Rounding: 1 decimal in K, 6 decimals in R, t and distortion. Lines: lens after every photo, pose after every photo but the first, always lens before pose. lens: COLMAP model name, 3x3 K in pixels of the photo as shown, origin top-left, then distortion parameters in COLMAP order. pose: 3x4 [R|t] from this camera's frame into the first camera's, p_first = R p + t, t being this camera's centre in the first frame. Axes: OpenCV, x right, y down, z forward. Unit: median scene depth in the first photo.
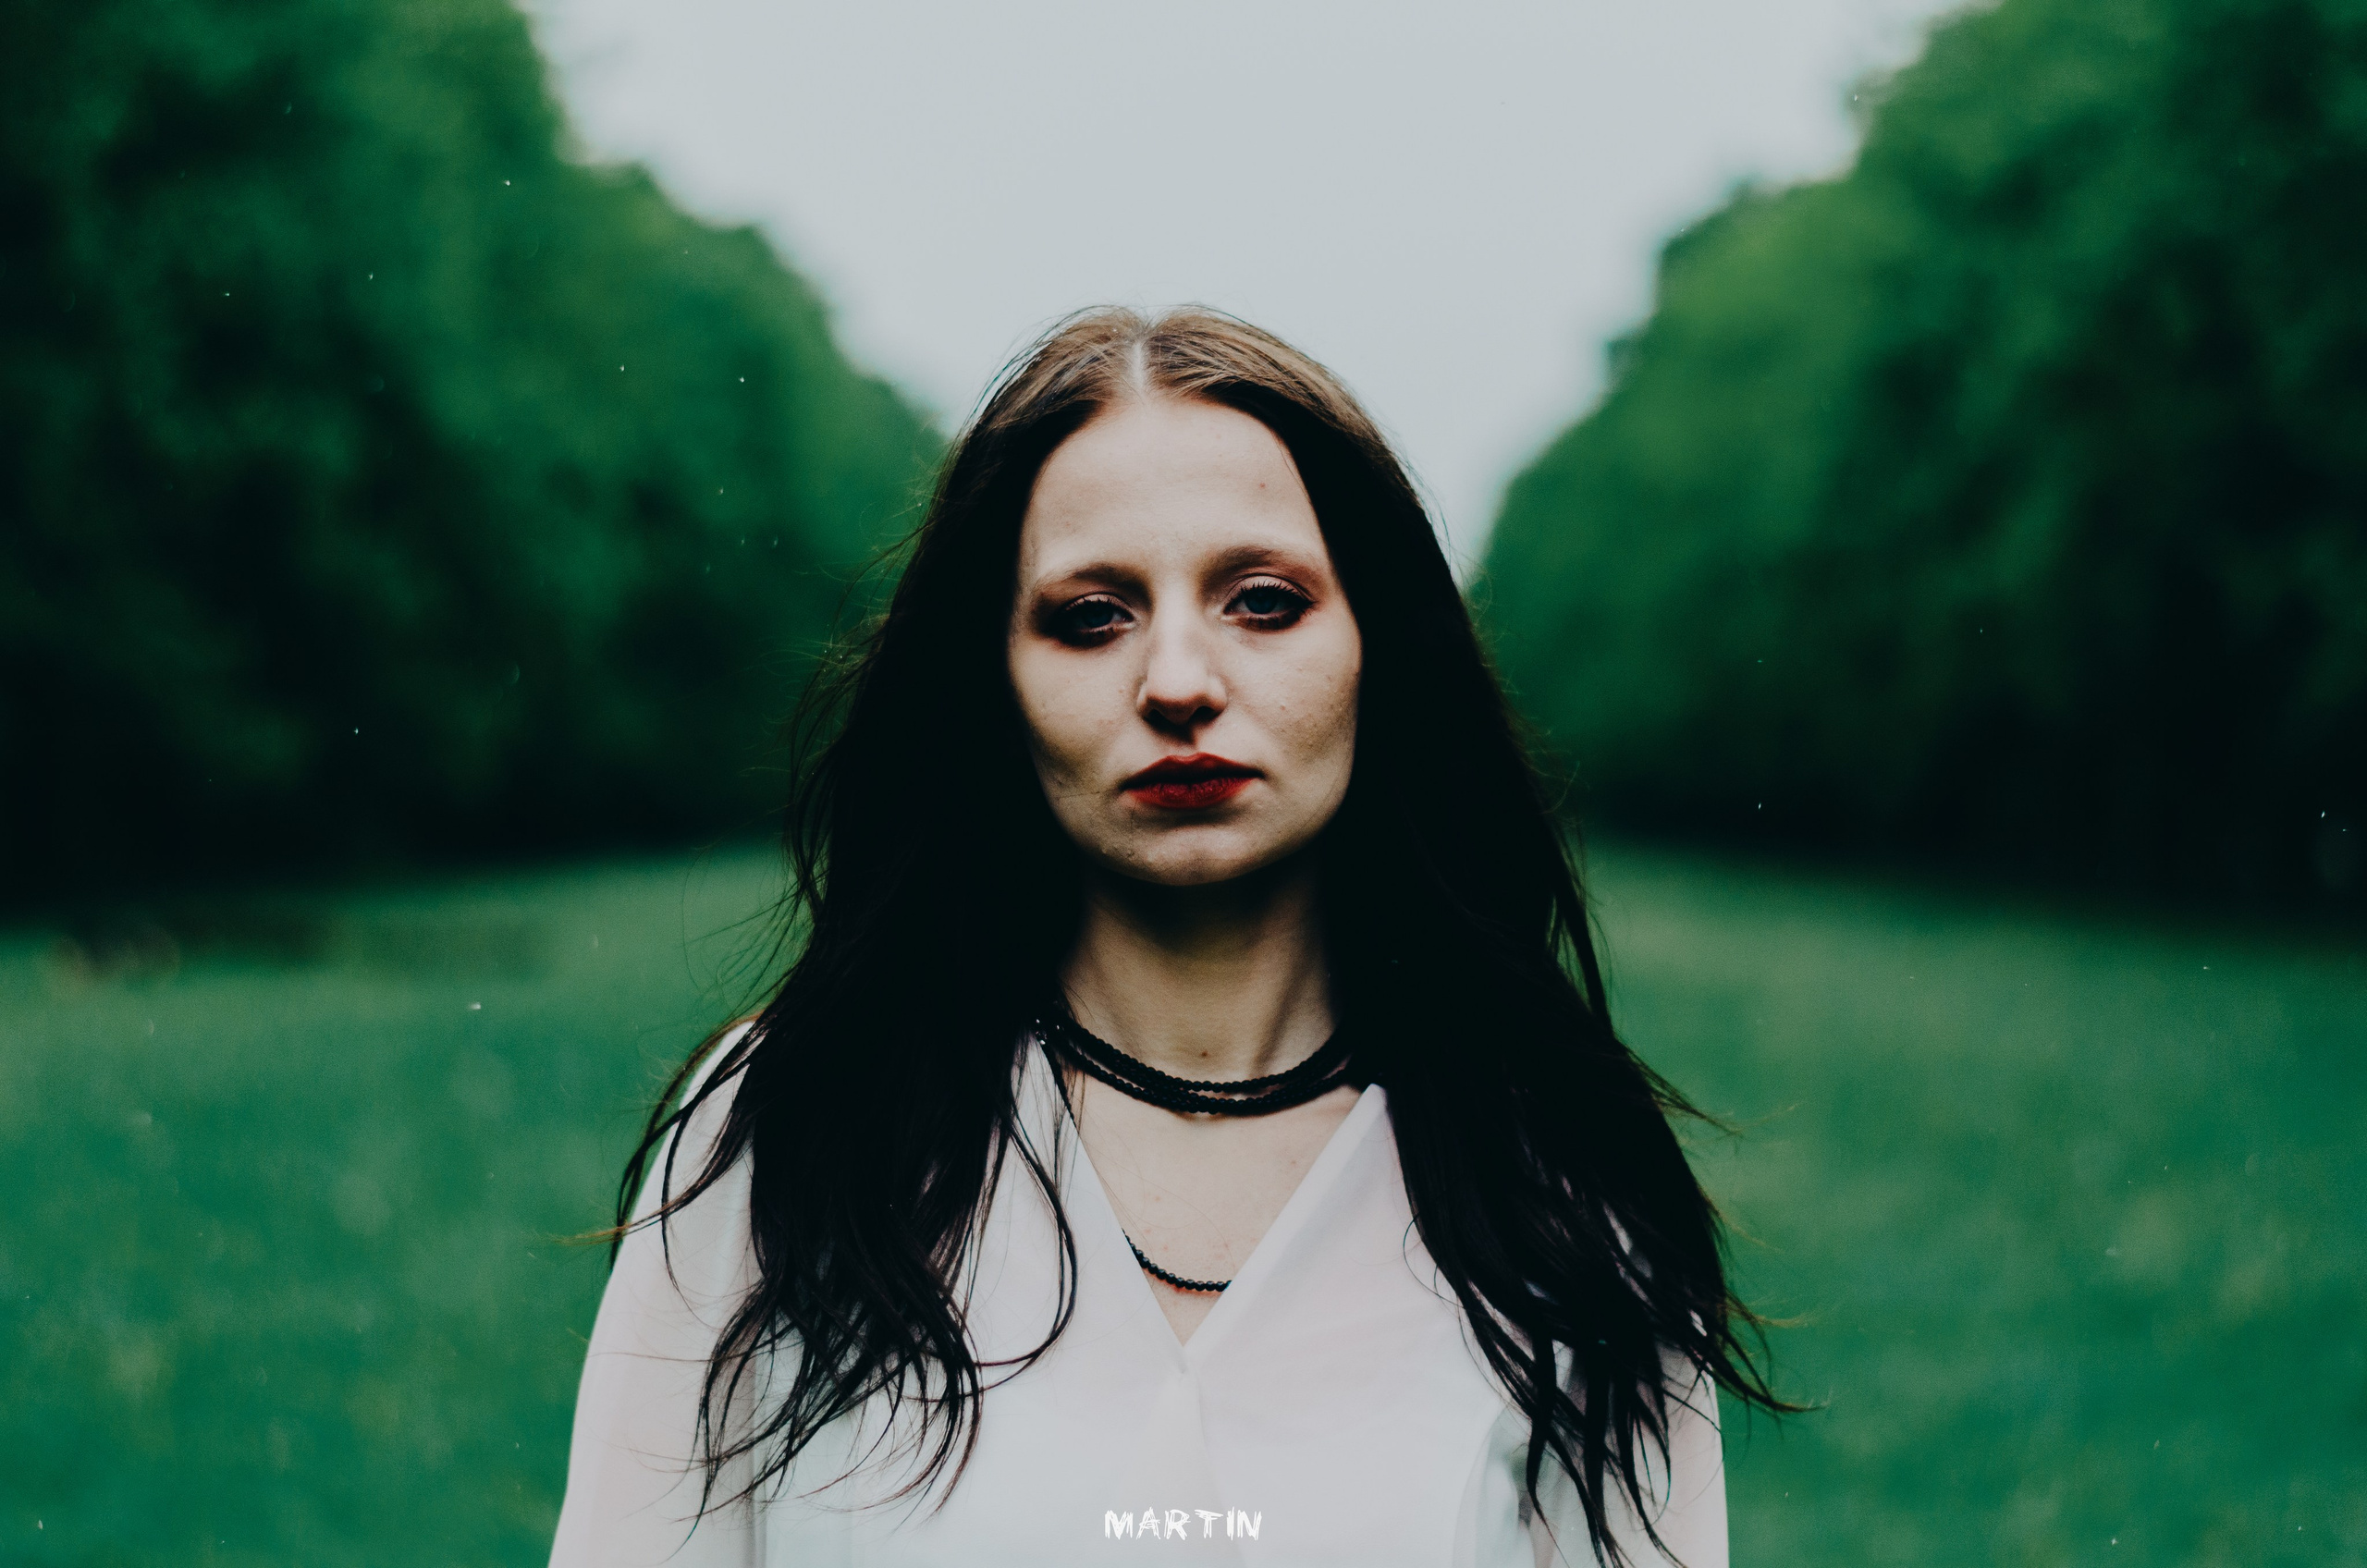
lens RADIAL K [[5302.7, 0, 1183.5], [0, 5302.7, 784.0], [0, 0, 1]] dist [-0.013934, 0.529314]
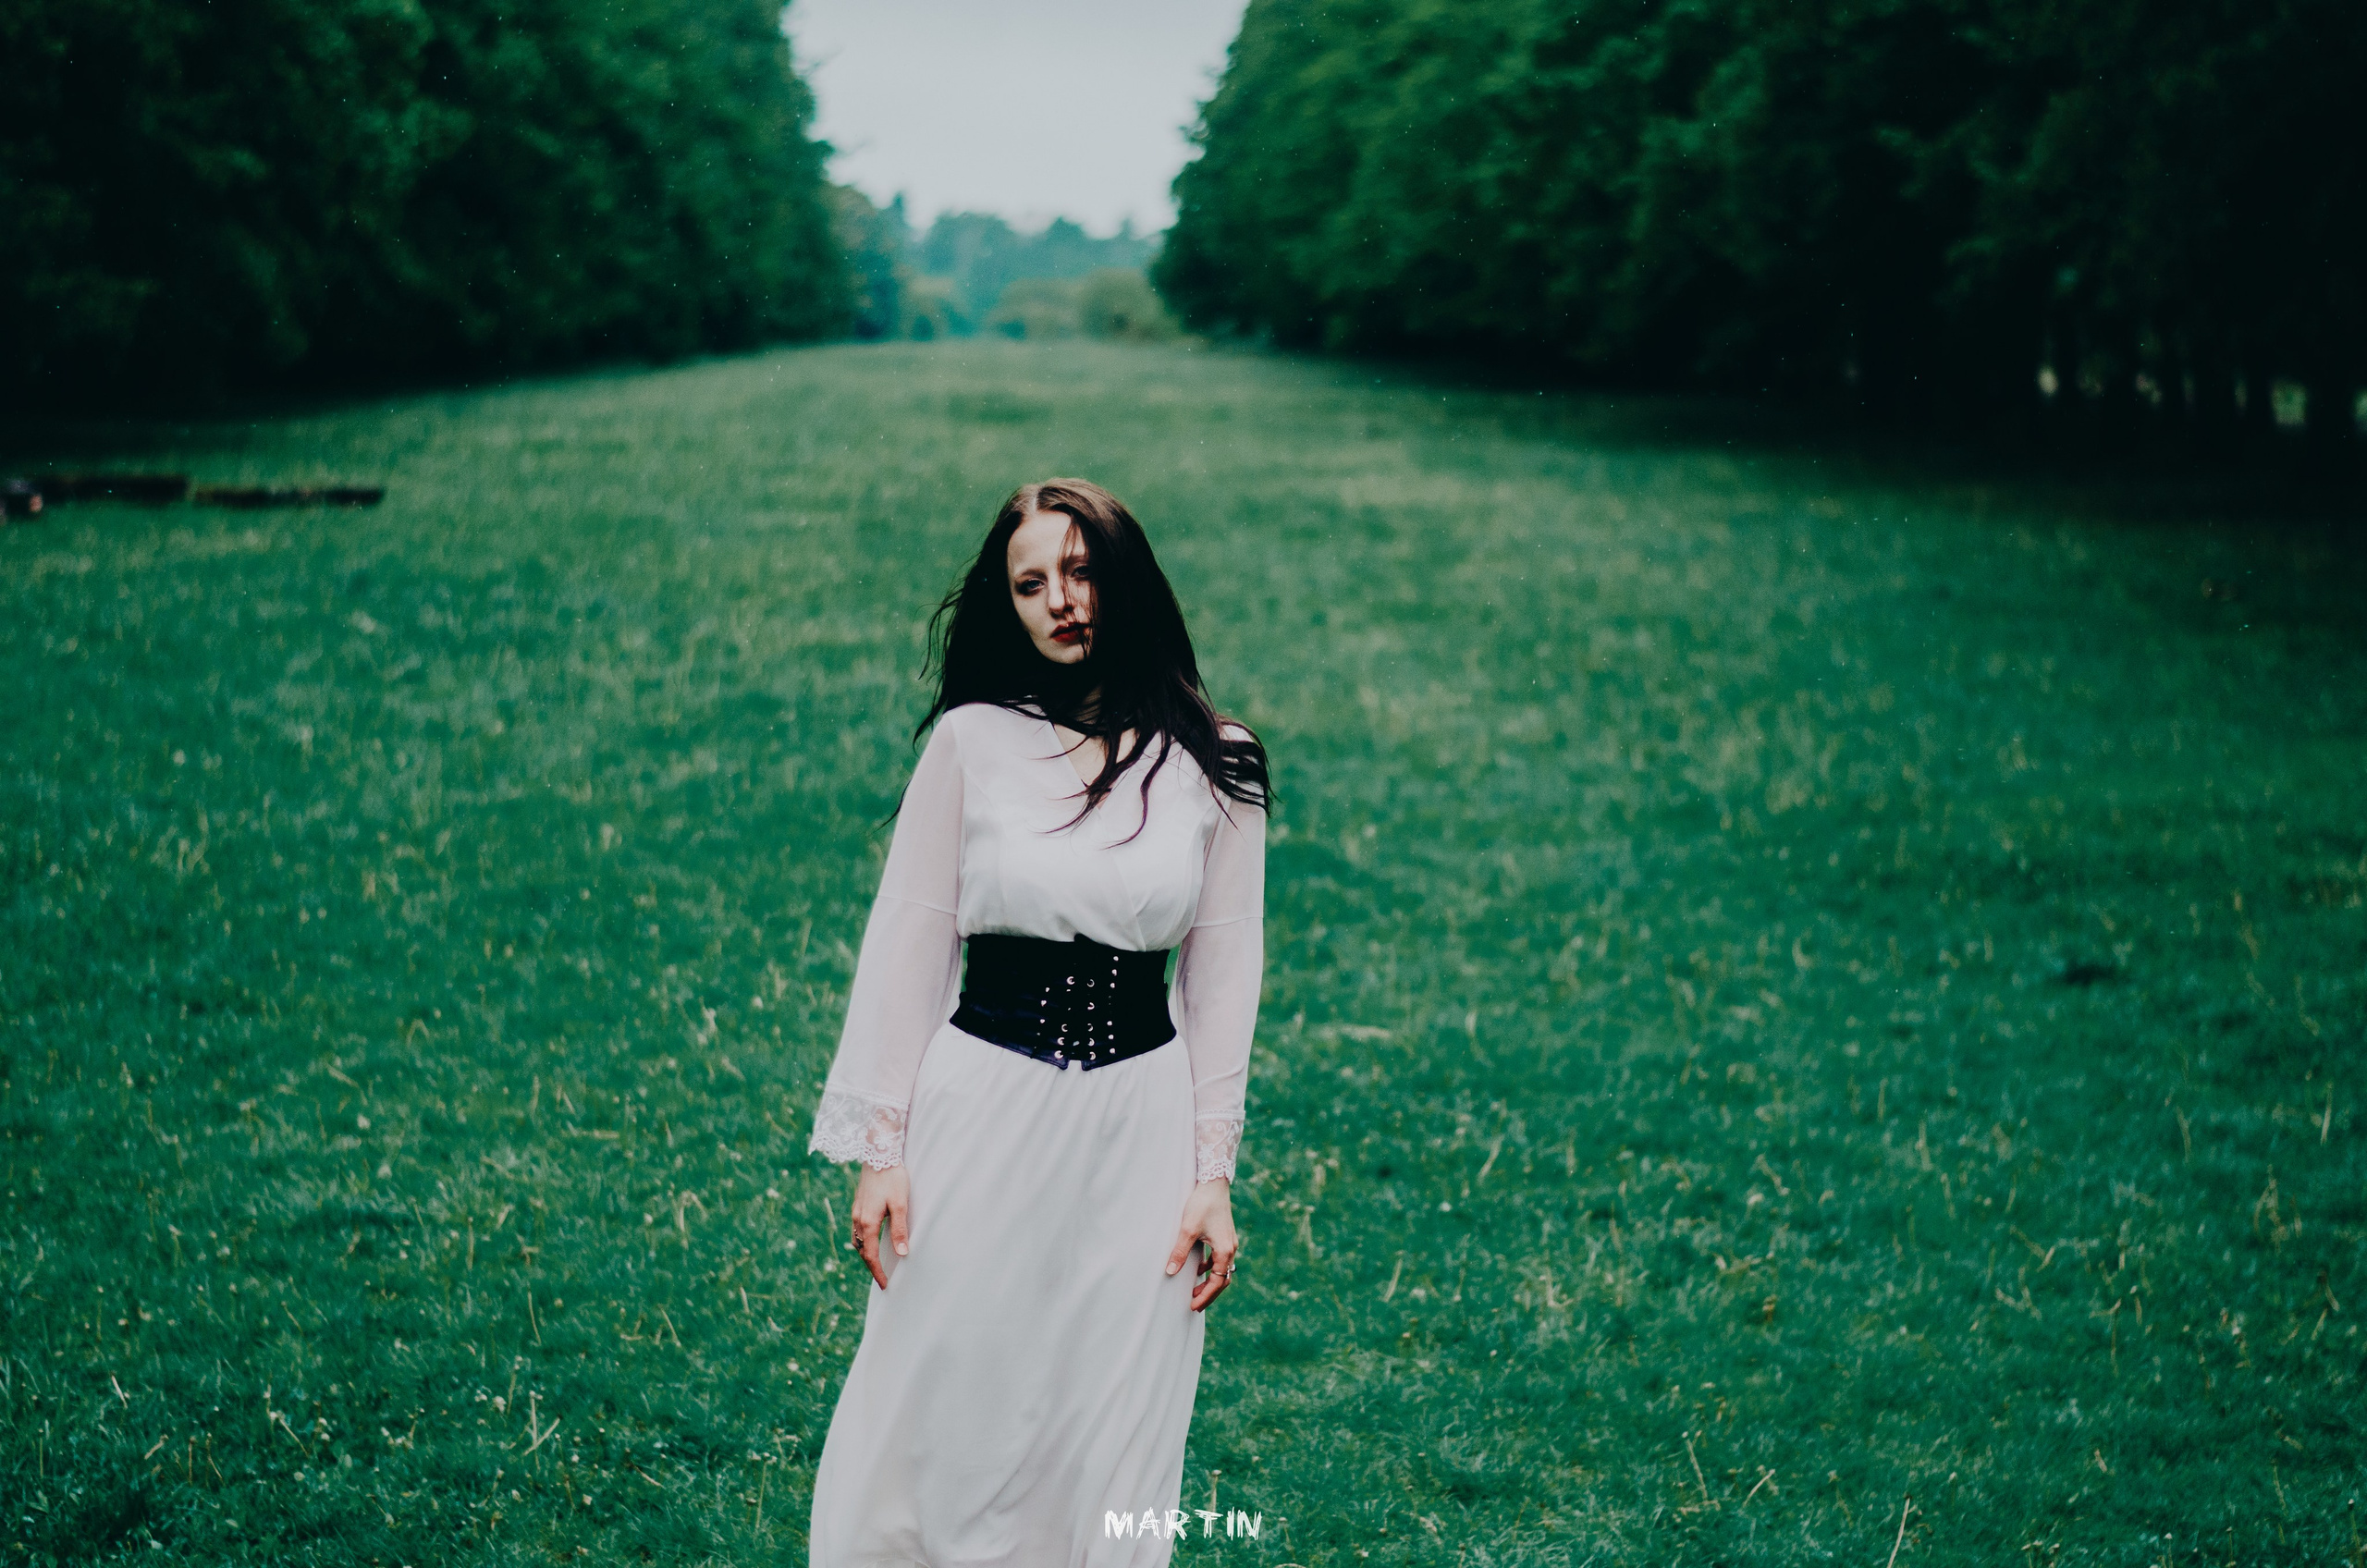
lens RADIAL K [[5302.7, 0, 1183.5], [0, 5302.7, 784.0], [0, 0, 1]] dist [-0.013934, 0.529314]
pose [[0.998974, -0.006832, 0.044761, -0.003518], [0.002600, 0.995576, 0.093926, -0.010879], [-0.045205, -0.093713, 0.994572, -0.102179]]
